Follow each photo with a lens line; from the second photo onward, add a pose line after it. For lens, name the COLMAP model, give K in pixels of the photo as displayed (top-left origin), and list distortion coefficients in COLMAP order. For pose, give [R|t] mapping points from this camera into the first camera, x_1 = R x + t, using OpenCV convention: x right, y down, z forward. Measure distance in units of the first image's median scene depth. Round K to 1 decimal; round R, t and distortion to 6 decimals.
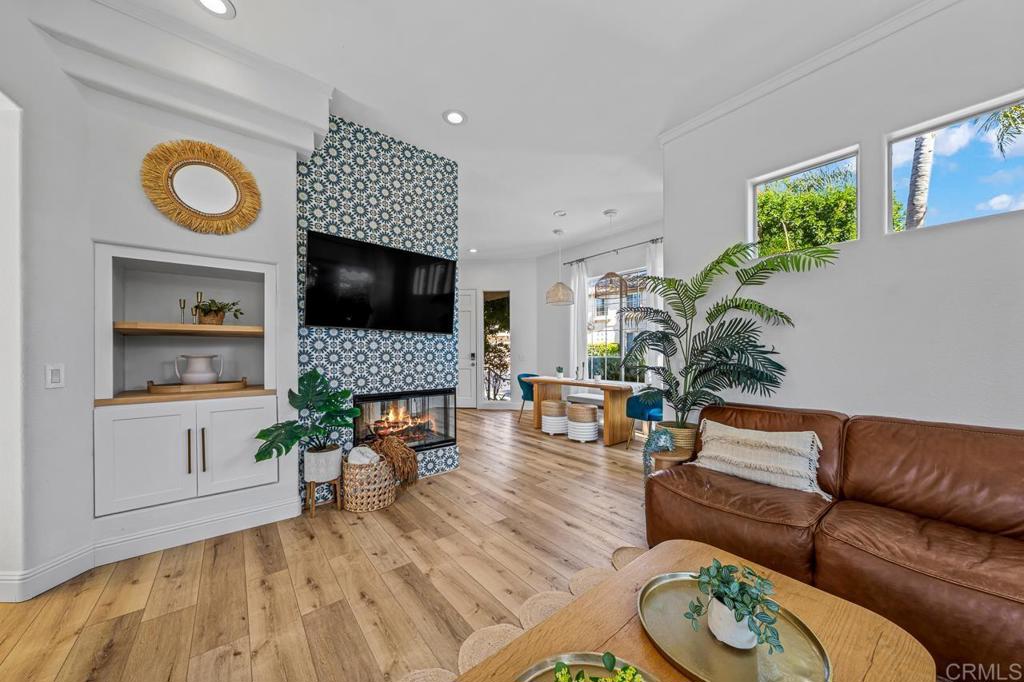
lens RADIAL K [[350.9, 0, 506.0], [0, 350.9, 353.4], [0, 0, 1]] dist [-0.000938, -0.000202]
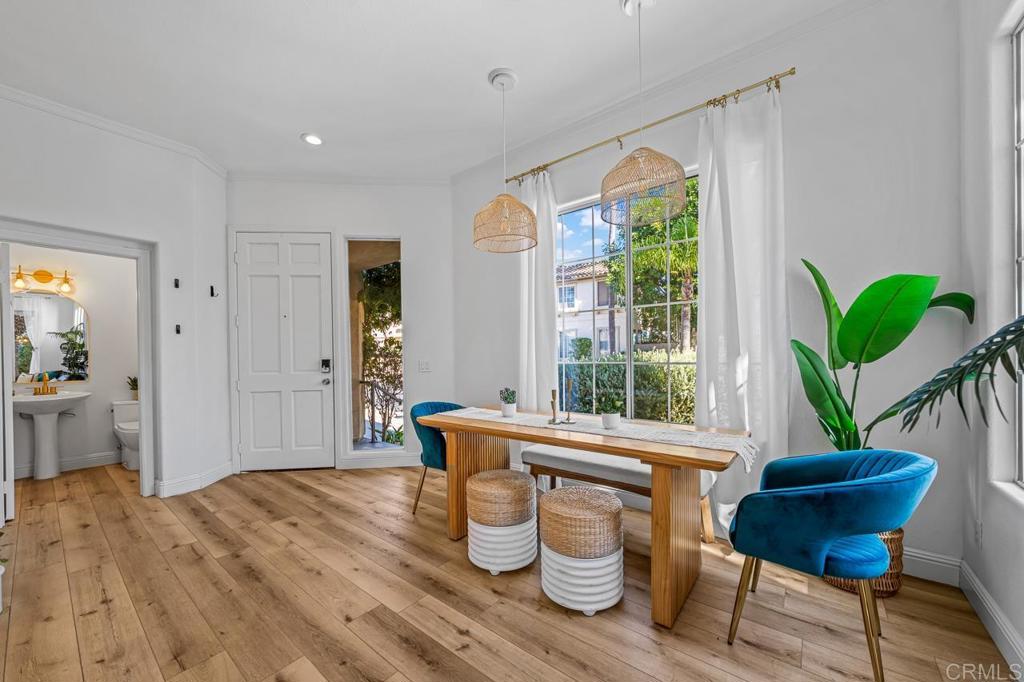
lens RADIAL K [[369.5, 0, 504.2], [0, 369.5, 358.7], [0, 0, 1]] dist [-0.009906, 0.000338]
pose [[0.975106, -0.012849, 0.221365, 0.092753], [0.011625, 0.999909, 0.006828, -0.005878], [-0.221433, -0.004084, 0.975167, 1.047578]]
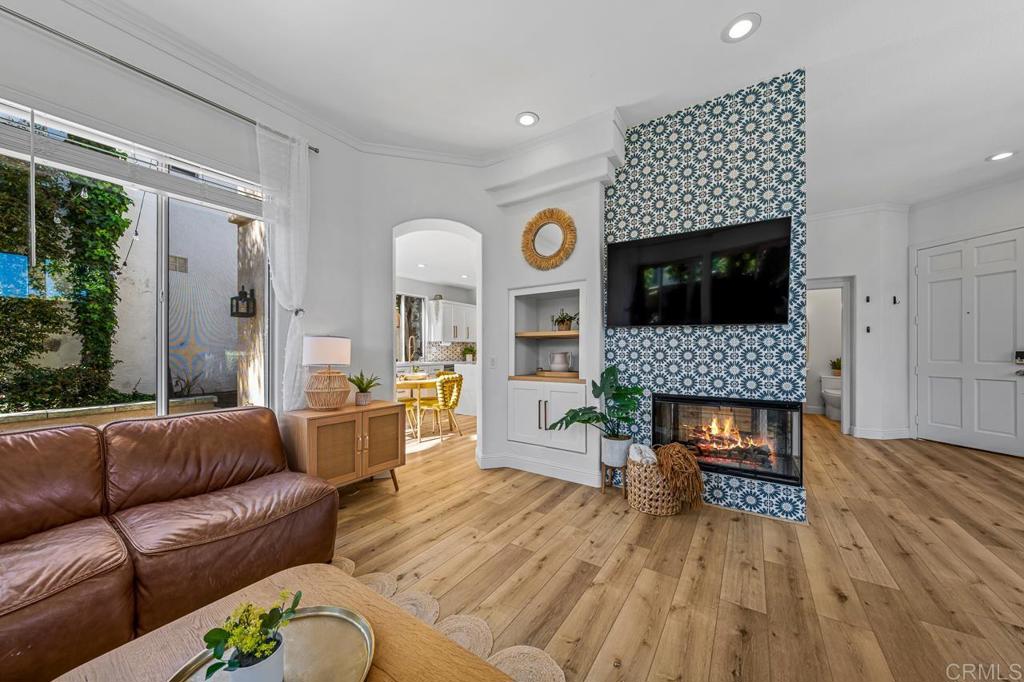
lens RADIAL K [[350.9, 0, 521.9], [0, 350.9, 350.3], [0, 0, 1]] dist [-0.000938, -0.000202]
pose [[0.308553, 0.001500, -0.951206, 0.412540], [-0.002327, 0.999997, 0.000822, -0.002550], [0.951204, 0.001960, 0.308556, 0.347684]]
